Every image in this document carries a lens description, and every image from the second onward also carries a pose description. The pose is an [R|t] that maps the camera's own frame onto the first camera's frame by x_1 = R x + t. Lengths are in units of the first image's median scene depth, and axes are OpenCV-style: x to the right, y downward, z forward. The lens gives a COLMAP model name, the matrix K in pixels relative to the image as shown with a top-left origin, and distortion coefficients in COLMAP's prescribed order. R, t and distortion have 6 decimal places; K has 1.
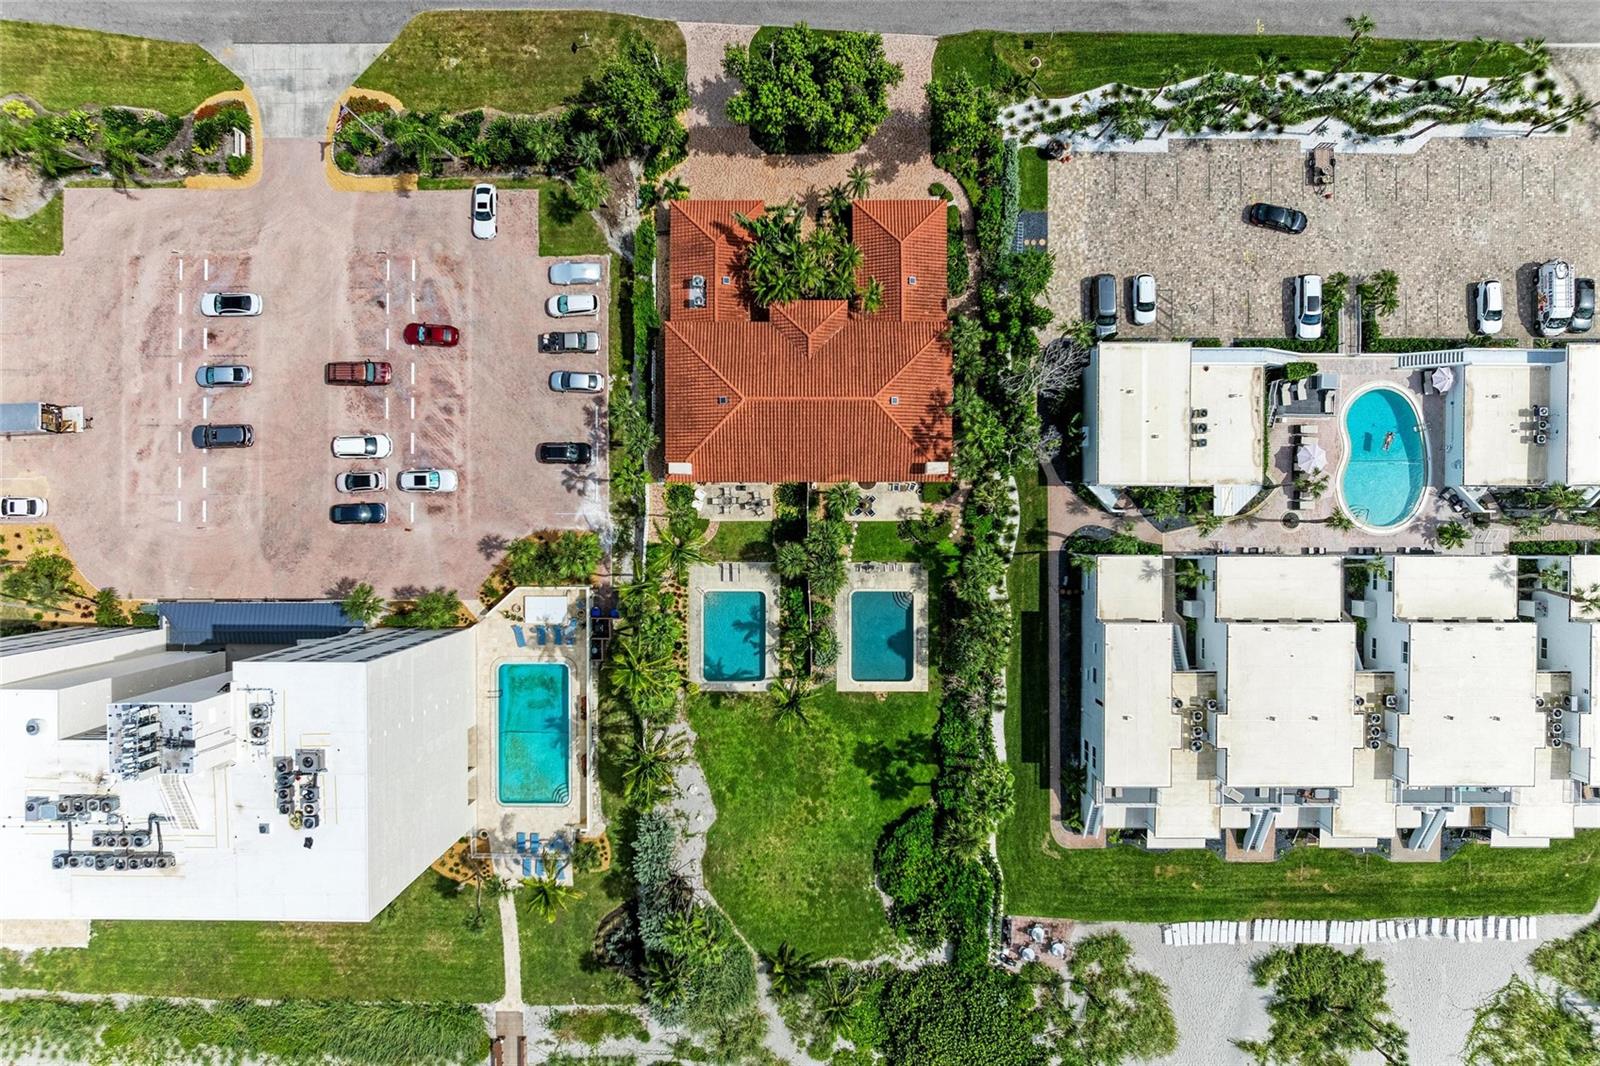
lens RADIAL K [[1104.0, 0, 800.0], [0, 1104.0, 533.0], [0, 0, 1]] dist [-0.008207, 0.009229]
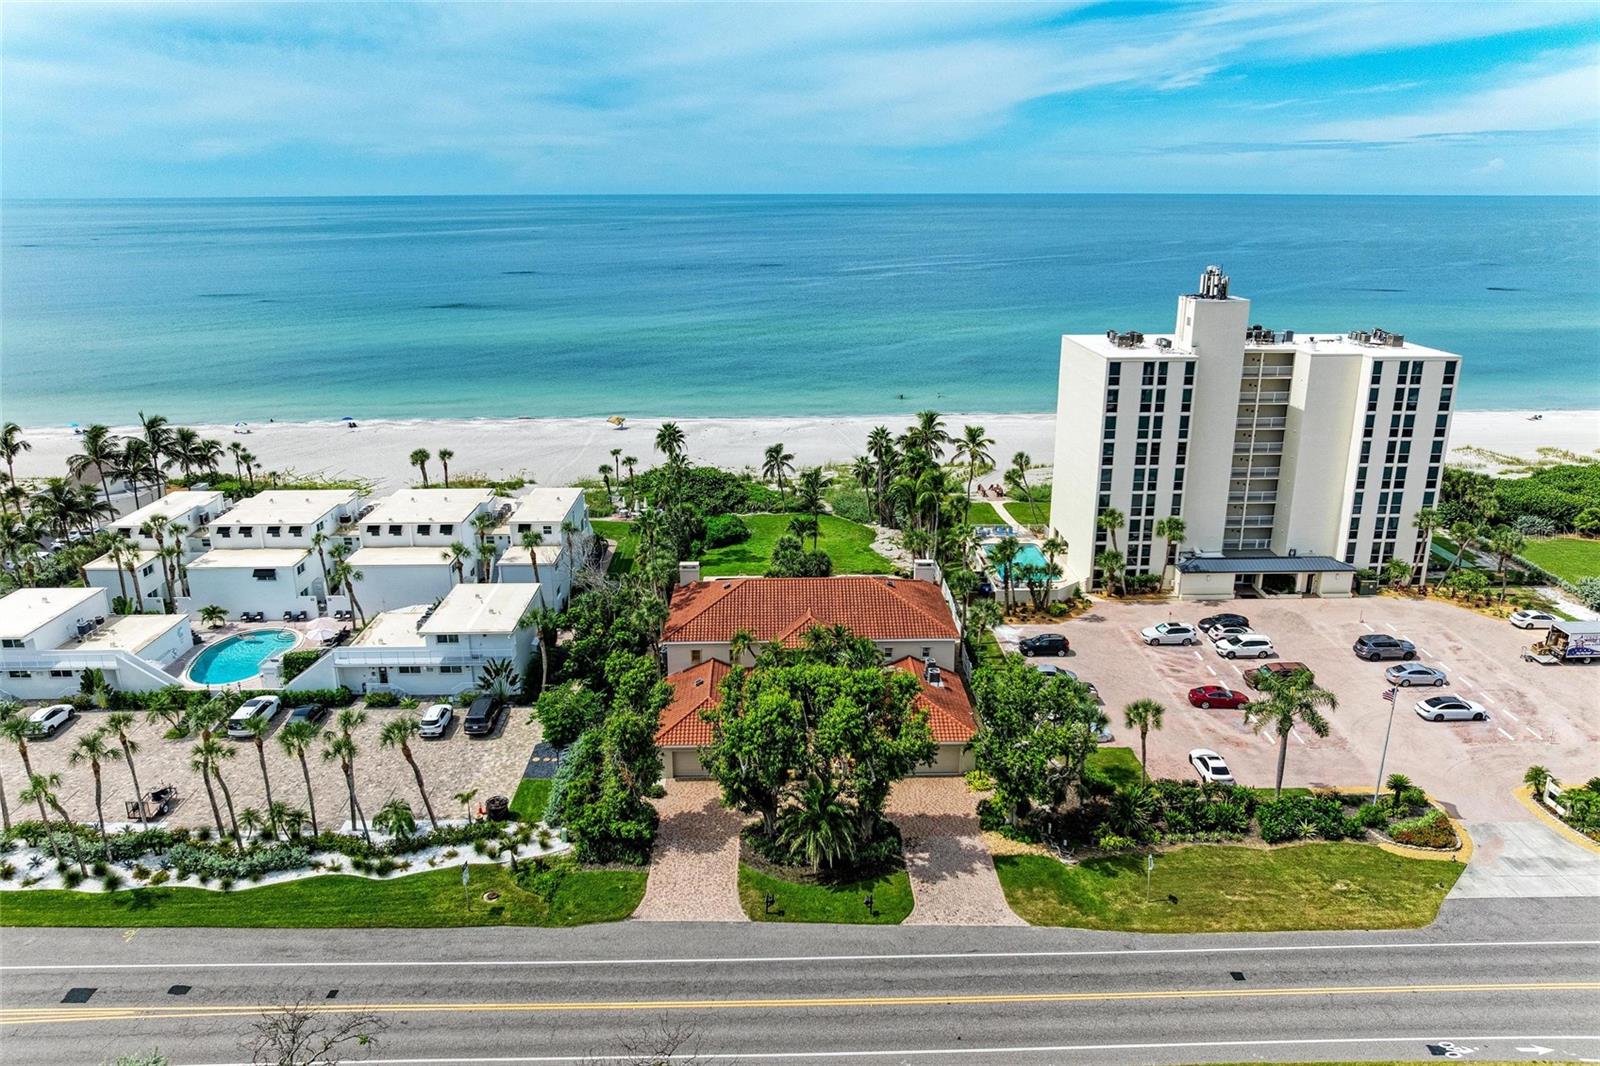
lens RADIAL K [[1104.0, 0, 800.0], [0, 1104.0, 533.0], [0, 0, 1]] dist [-0.008207, 0.009229]
pose [[-0.999675, 0.014455, -0.020983, 0.035494], [-0.024484, -0.316869, 0.948153, -1.004595], [0.007057, 0.948359, 0.317120, 0.574911]]
